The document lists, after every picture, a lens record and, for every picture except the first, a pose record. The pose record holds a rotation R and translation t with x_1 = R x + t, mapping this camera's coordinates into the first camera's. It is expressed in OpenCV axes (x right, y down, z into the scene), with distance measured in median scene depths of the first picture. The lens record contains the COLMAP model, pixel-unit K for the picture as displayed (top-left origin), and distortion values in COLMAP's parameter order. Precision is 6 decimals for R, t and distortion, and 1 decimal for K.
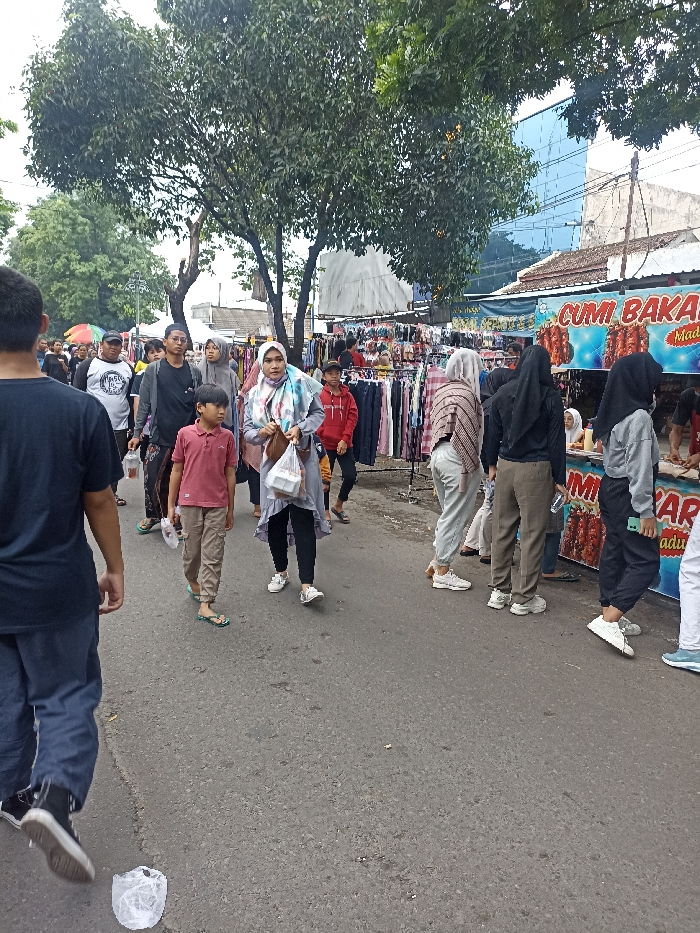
lens RADIAL K [[699.4, 0, 350.0], [0, 699.4, 467.5], [0, 0, 1]] dist [0.058867, -0.063372]
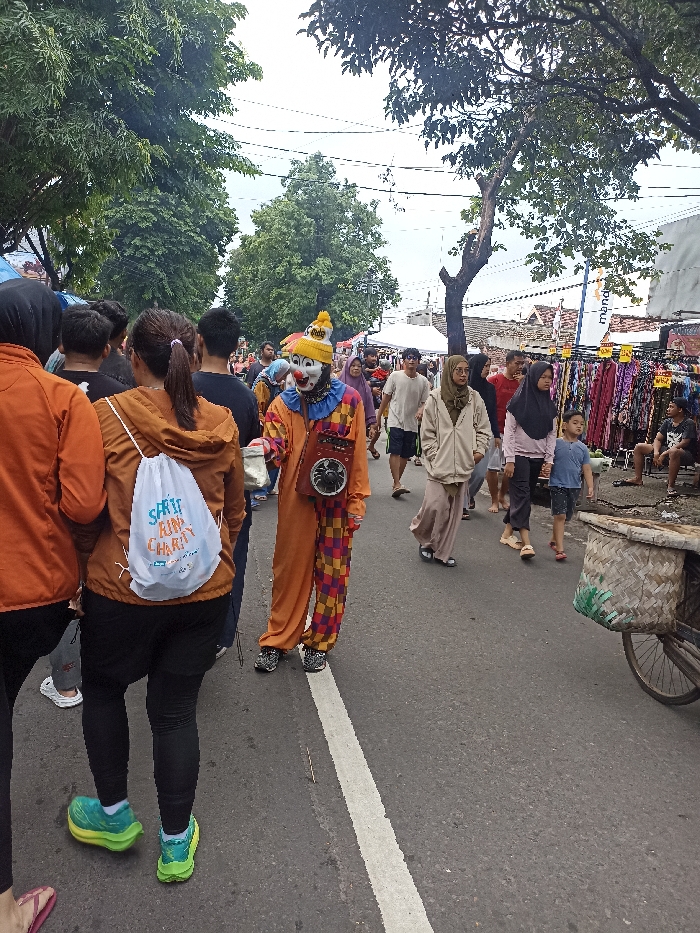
lens RADIAL K [[699.4, 0, 349.9], [0, 699.4, 466.1], [0, 0, 1]] dist [0.058867, -0.063372]
pose [[0.964367, 0.053480, -0.259107, -0.064712], [-0.057577, 0.998307, -0.008245, -0.022378], [0.258227, 0.022870, 0.965813, 0.123827]]
